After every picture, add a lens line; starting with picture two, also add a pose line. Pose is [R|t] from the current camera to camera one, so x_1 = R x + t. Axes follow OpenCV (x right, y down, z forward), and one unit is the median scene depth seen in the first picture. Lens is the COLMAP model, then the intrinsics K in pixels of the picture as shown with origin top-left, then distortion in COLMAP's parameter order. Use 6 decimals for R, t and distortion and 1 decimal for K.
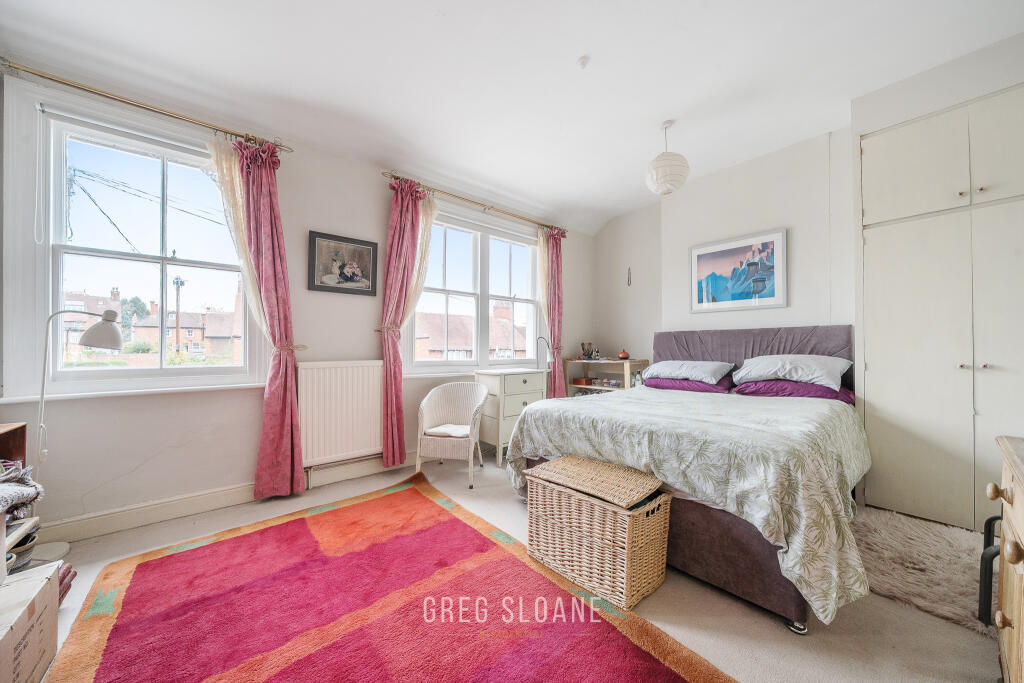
lens RADIAL K [[353.3, 0, 513.4], [0, 353.3, 343.8], [0, 0, 1]] dist [-0.001739, -0.000079]
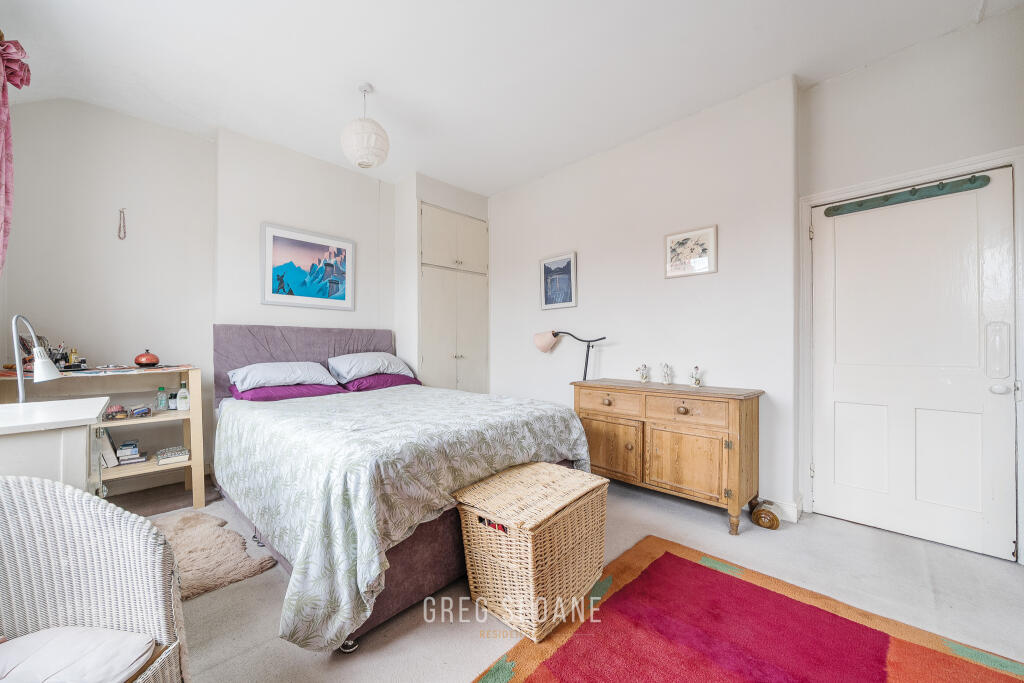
lens RADIAL K [[353.3, 0, 513.4], [0, 353.3, 343.8], [0, 0, 1]] dist [-0.001739, -0.000079]
pose [[-0.057754, 0.005296, 0.998317, -0.380263], [-0.011174, 0.999920, -0.005951, 0.003191], [-0.998268, -0.011499, -0.057690, 0.531357]]
